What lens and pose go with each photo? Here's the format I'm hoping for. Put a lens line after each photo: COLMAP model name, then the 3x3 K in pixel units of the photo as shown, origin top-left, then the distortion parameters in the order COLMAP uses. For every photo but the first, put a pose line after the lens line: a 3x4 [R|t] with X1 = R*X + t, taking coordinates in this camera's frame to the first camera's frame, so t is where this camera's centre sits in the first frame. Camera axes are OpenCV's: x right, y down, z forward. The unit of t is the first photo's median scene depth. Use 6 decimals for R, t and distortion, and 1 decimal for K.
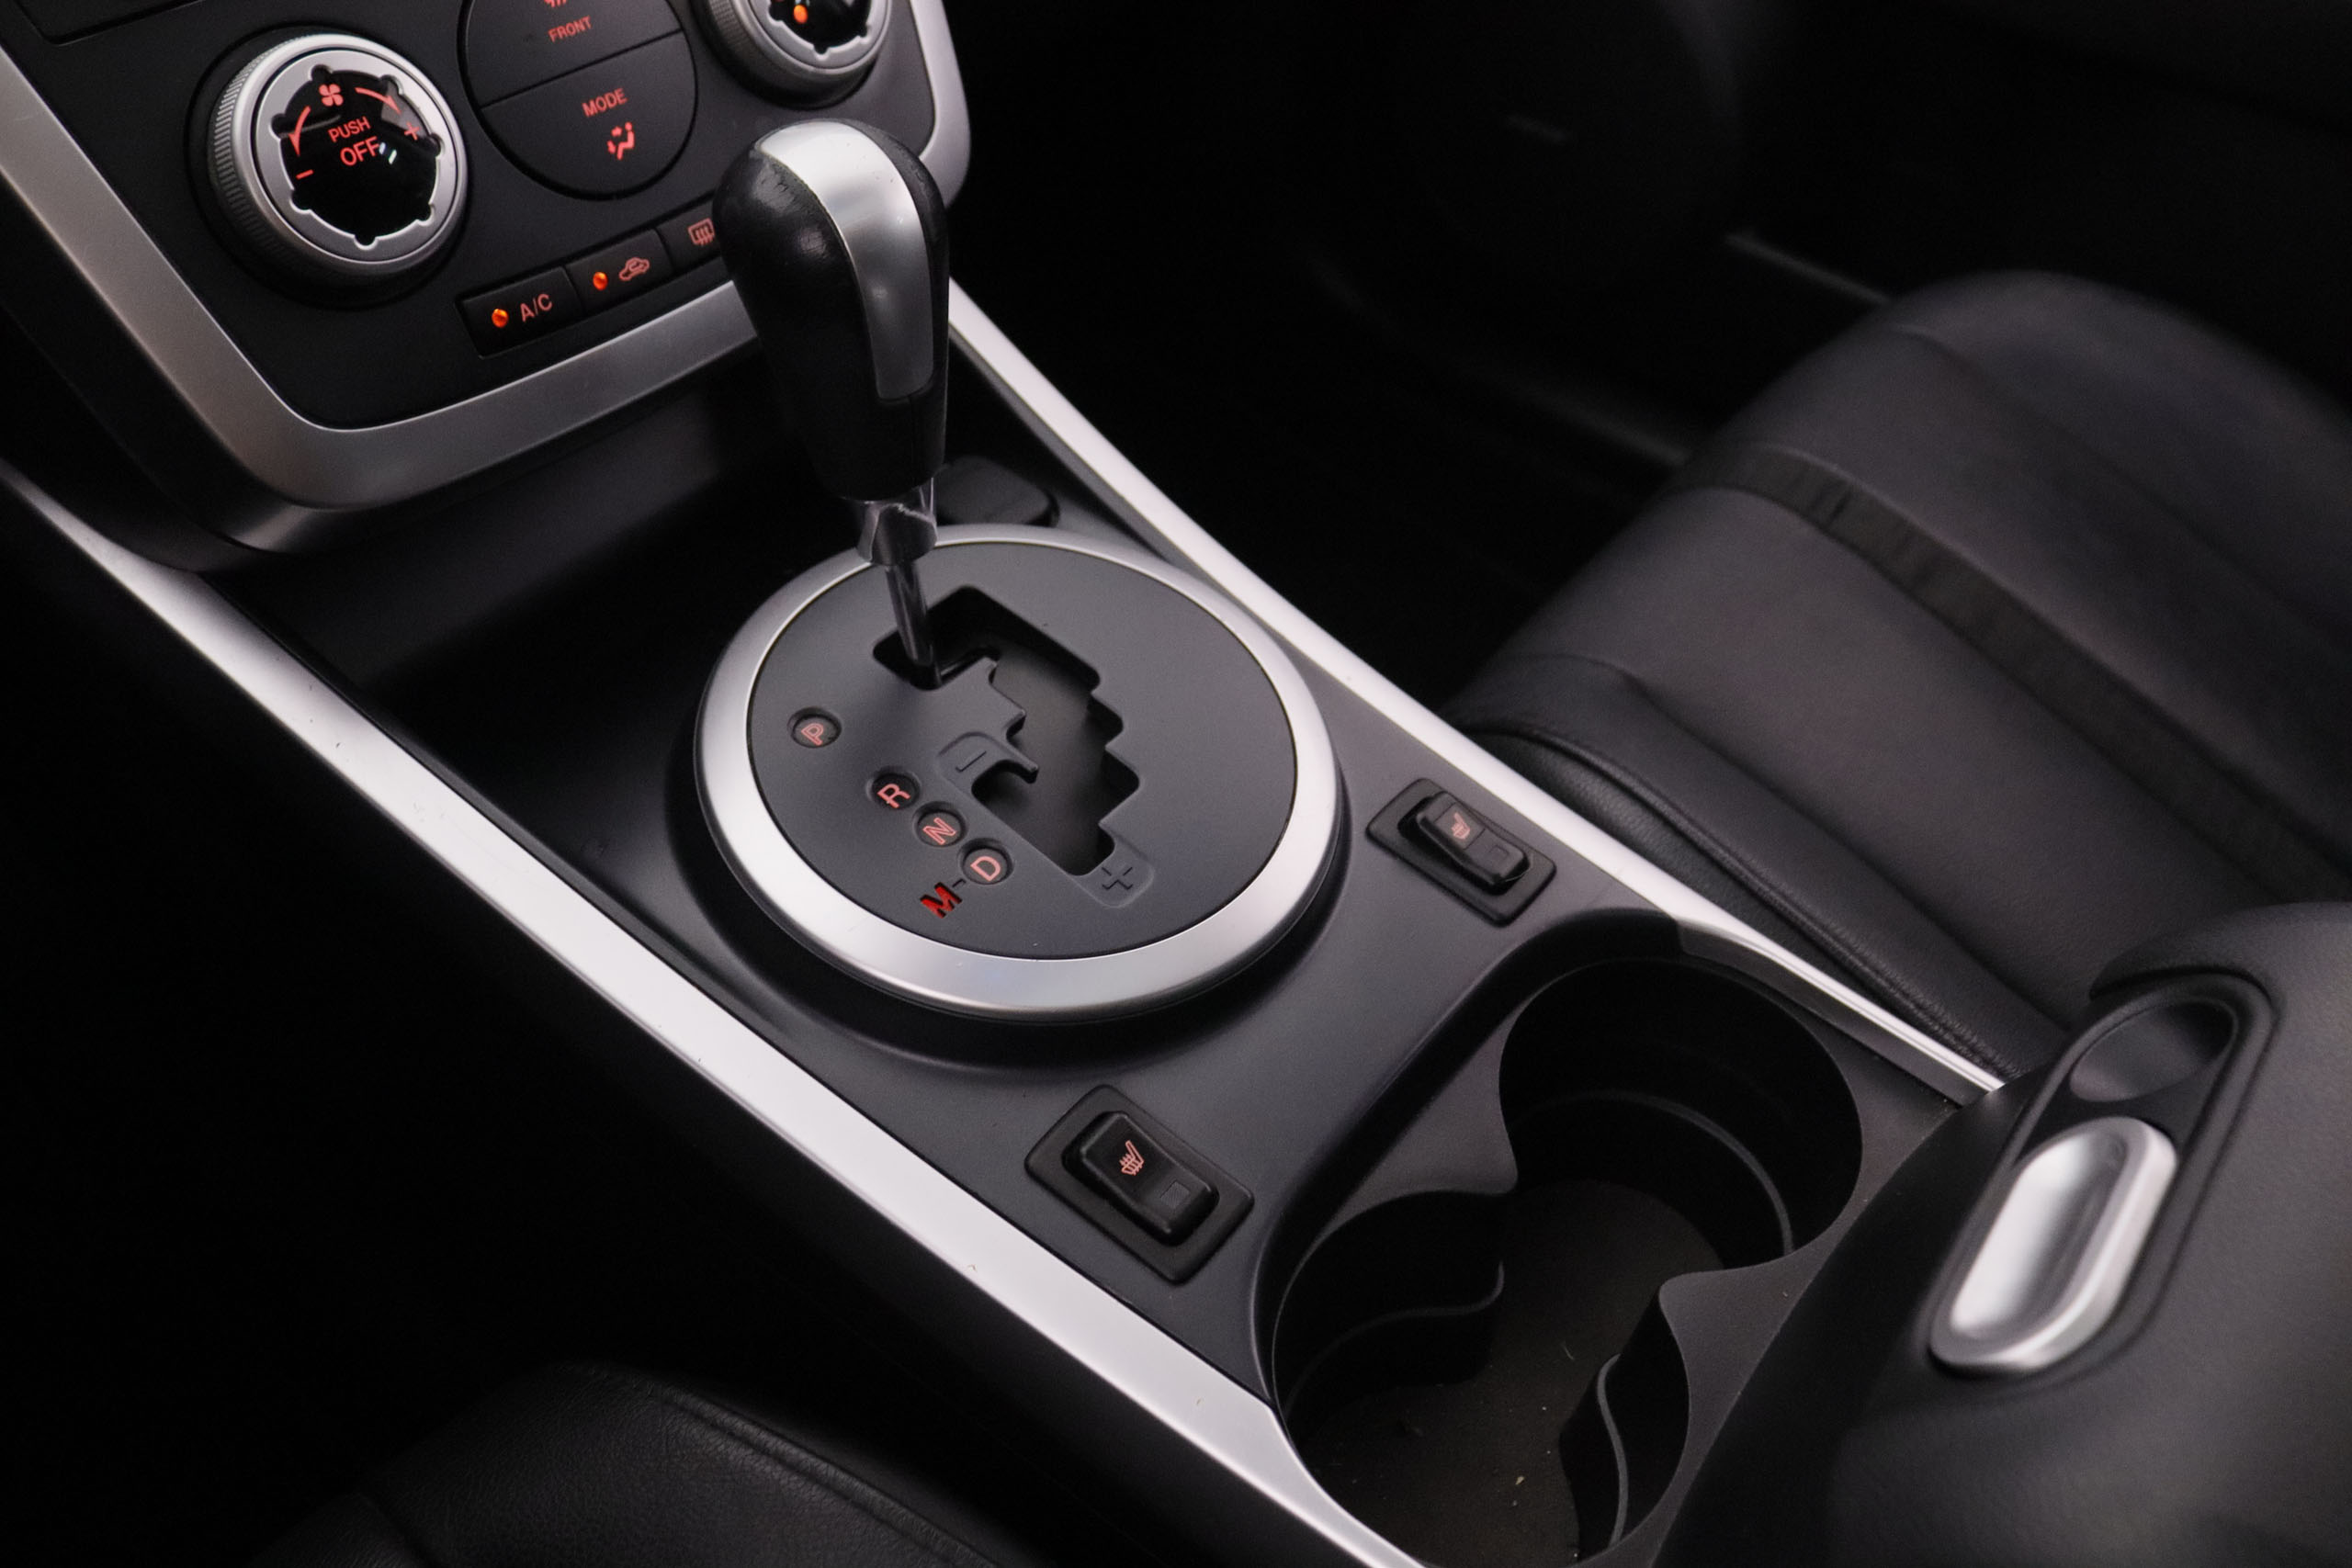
lens RADIAL K [[1939.0, 0, 1189.6], [0, 1939.0, 749.7], [0, 0, 1]] dist [-0.168366, 0.143254]
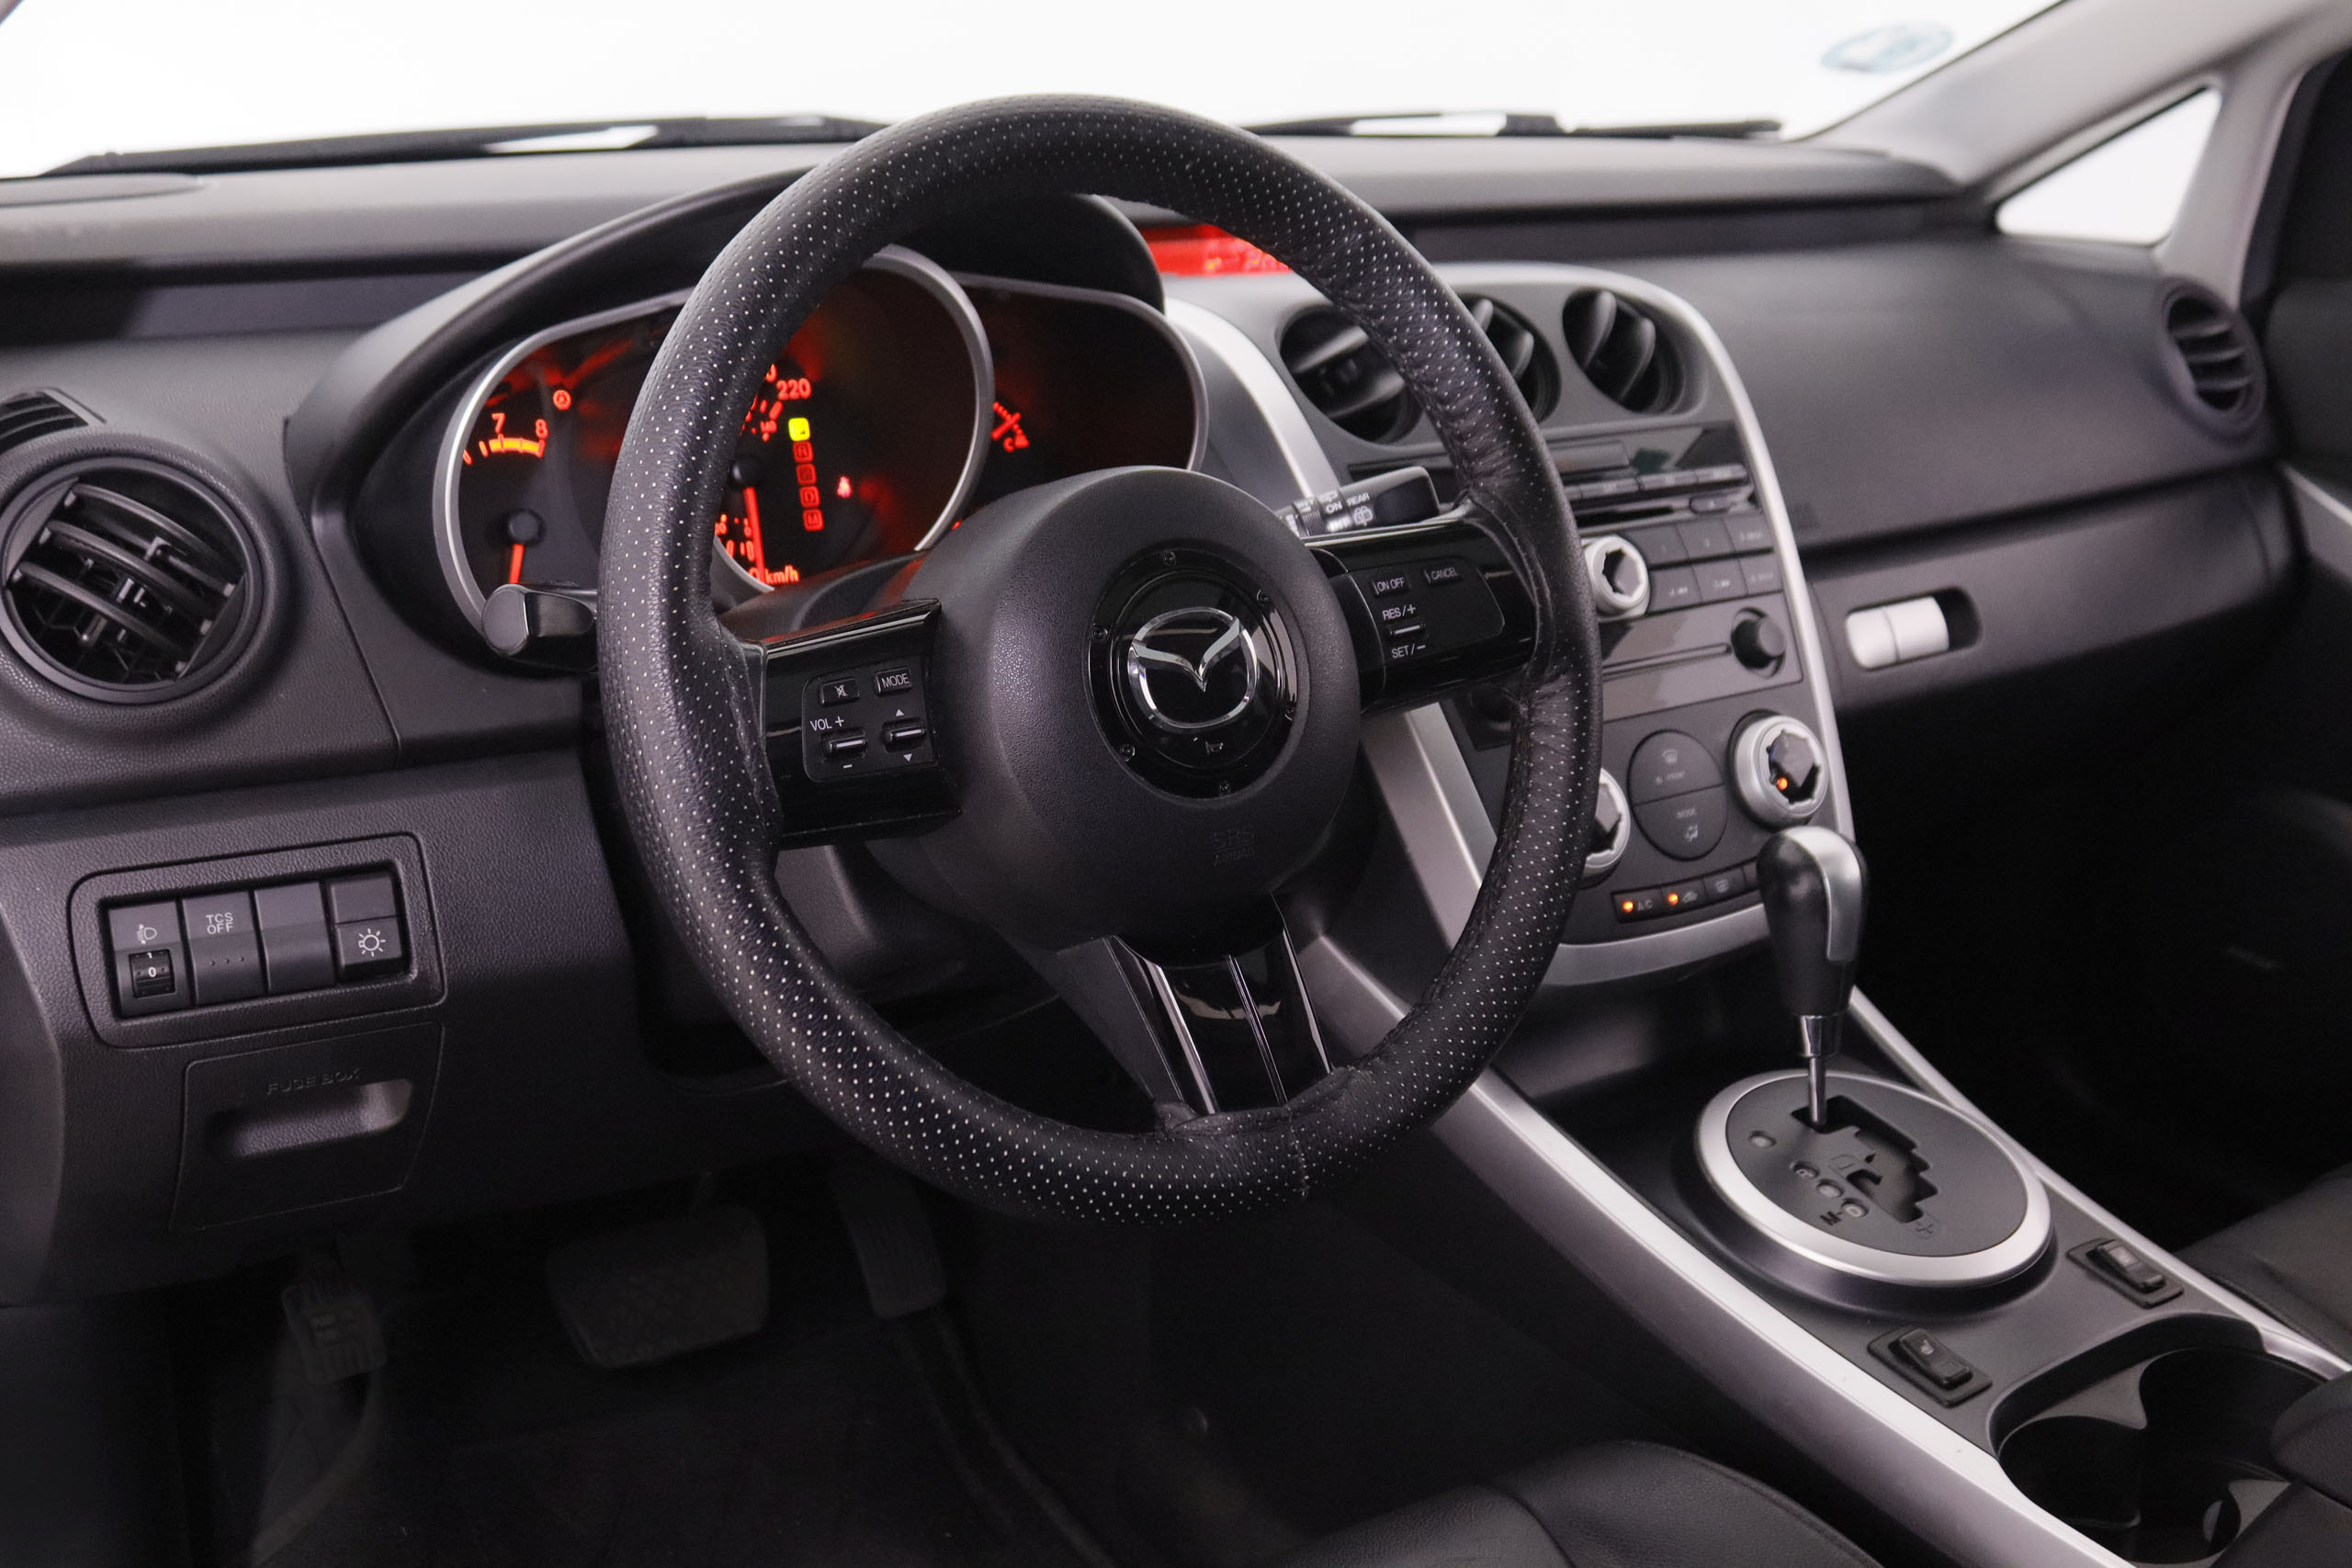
lens RADIAL K [[2392.5, 0, 1176.0], [0, 2392.5, 784.0], [0, 0, 1]] dist [-0.075468, 0.008799]
pose [[0.950632, 0.079985, -0.299835, -0.072000], [-0.194342, 0.906720, -0.374285, 0.658654], [0.241930, 0.414078, 0.877502, -1.316631]]
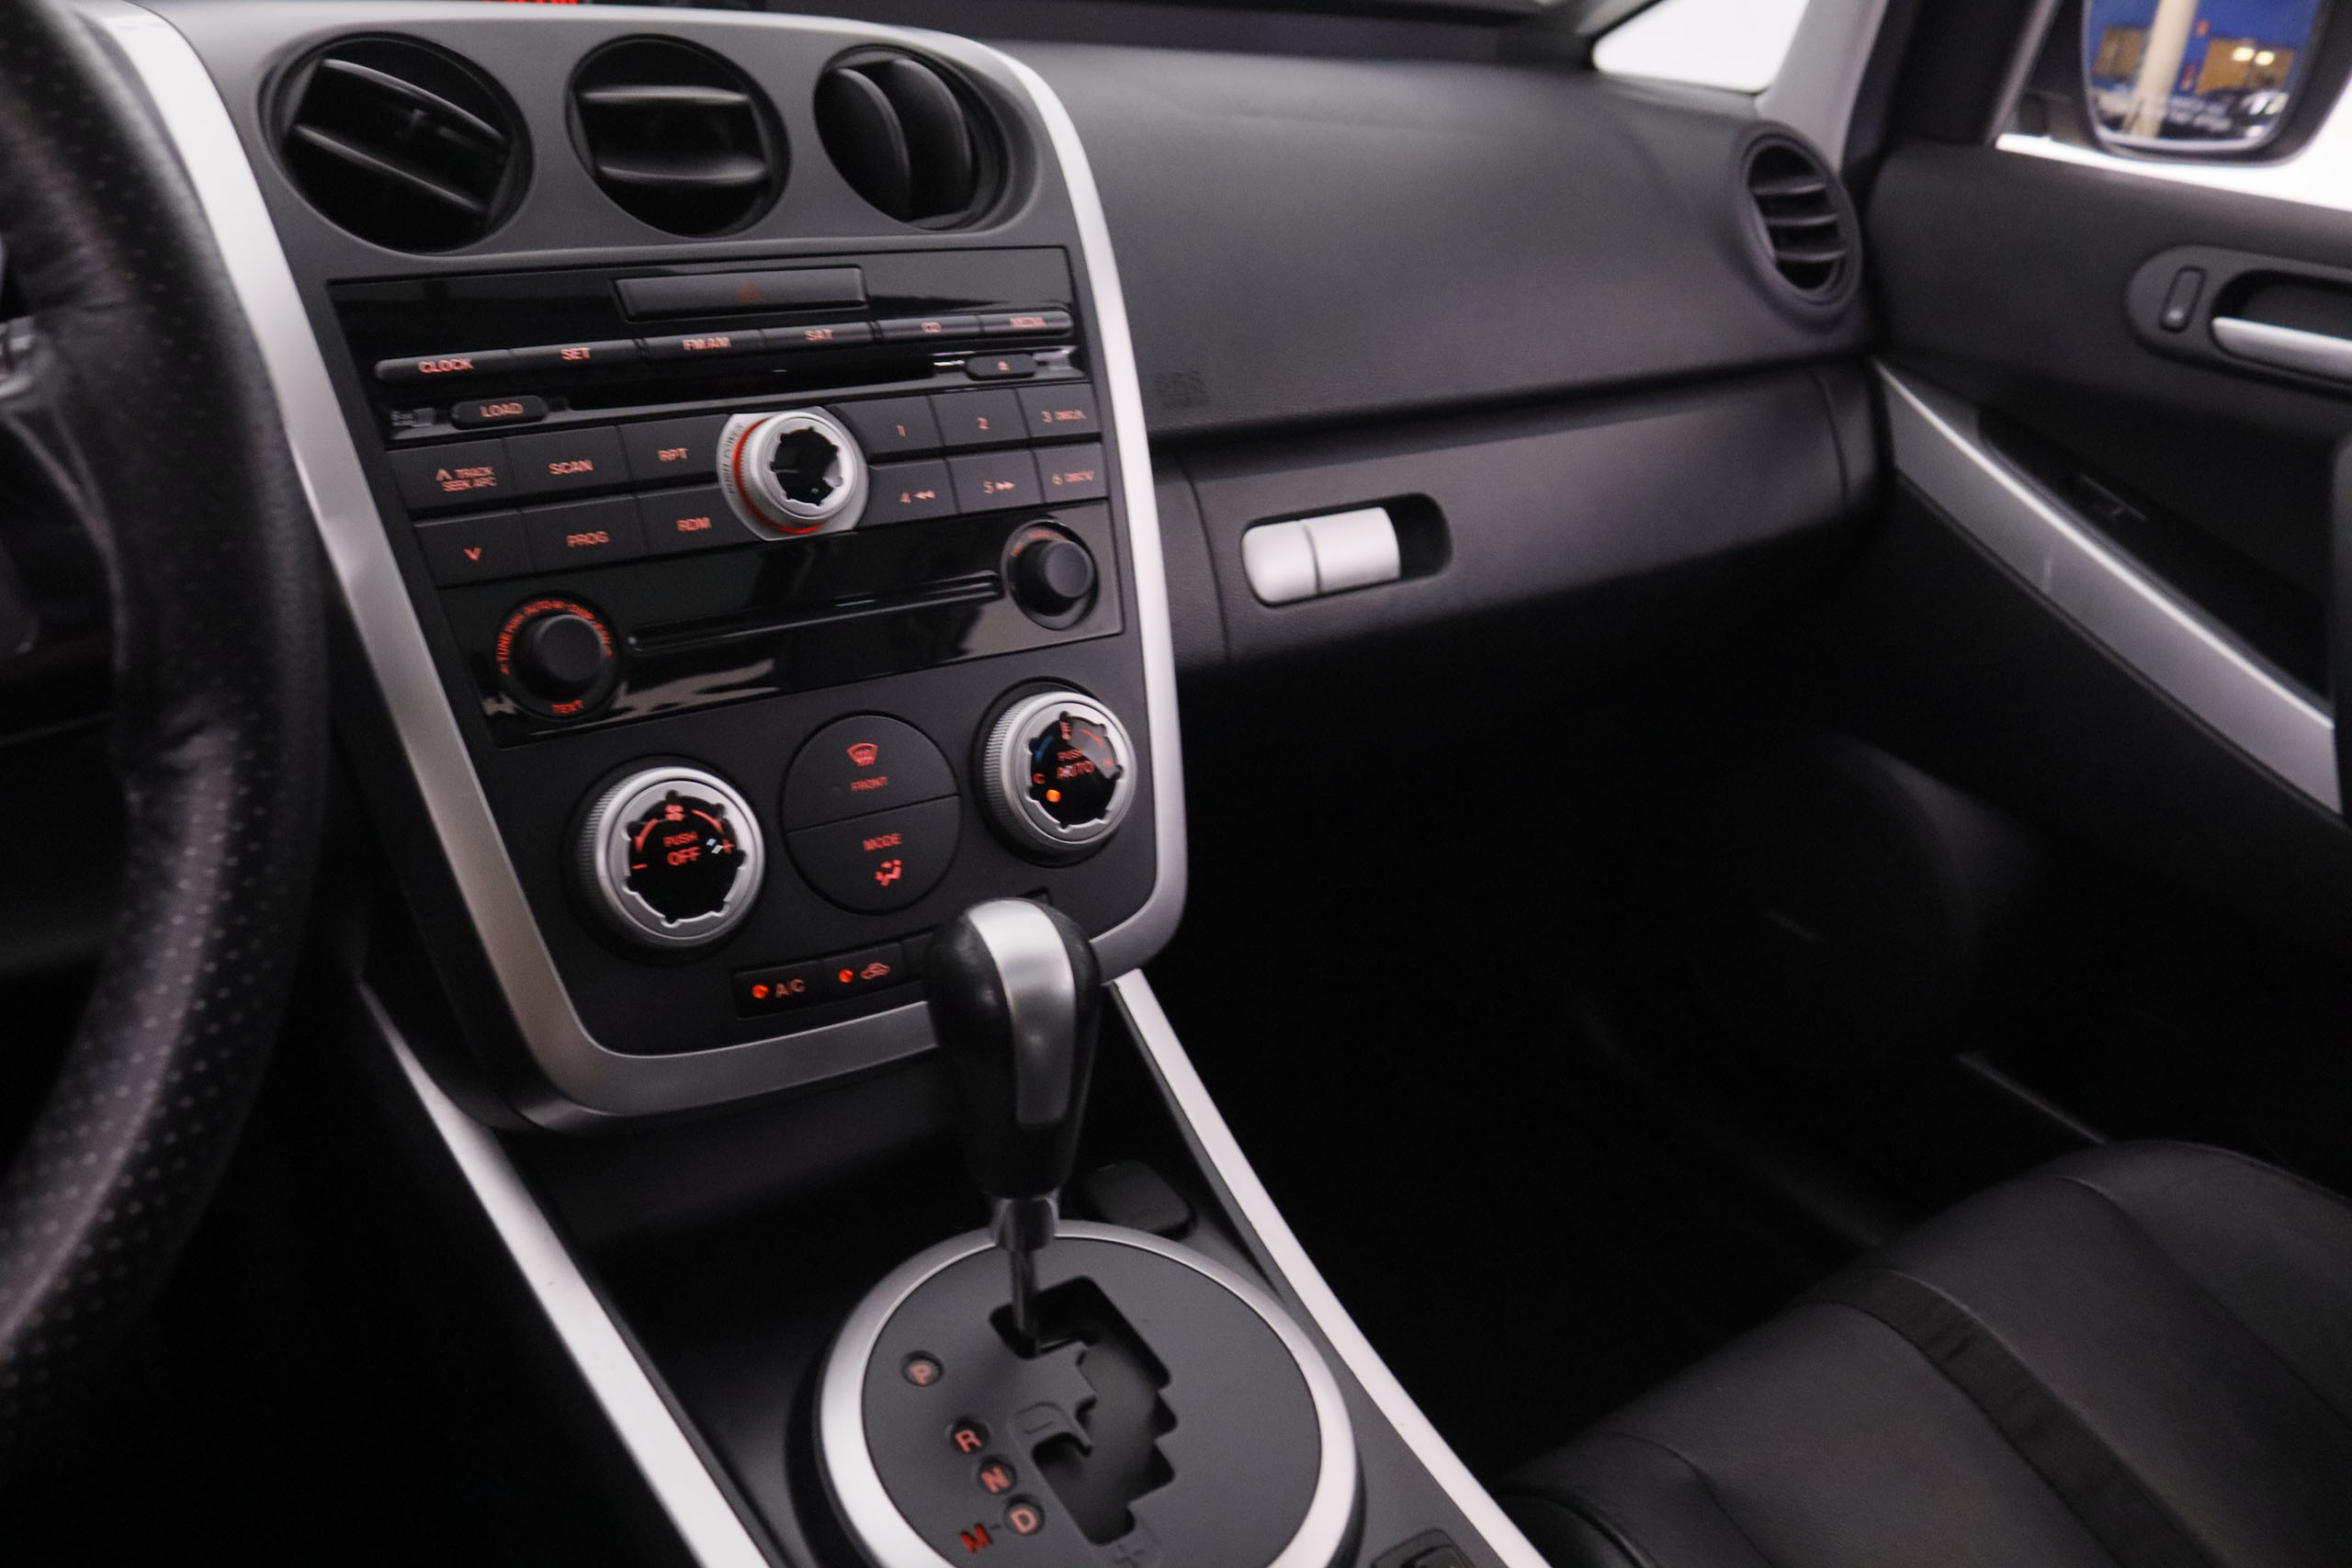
lens RADIAL K [[1939.0, 0, 1189.6], [0, 1939.0, 749.7], [0, 0, 1]] dist [-0.168366, 0.143254]
pose [[0.963755, 0.157767, -0.215141, 0.164701], [-0.218627, 0.929202, -0.297970, -0.053906], [0.152900, 0.334205, 0.930015, -0.216622]]
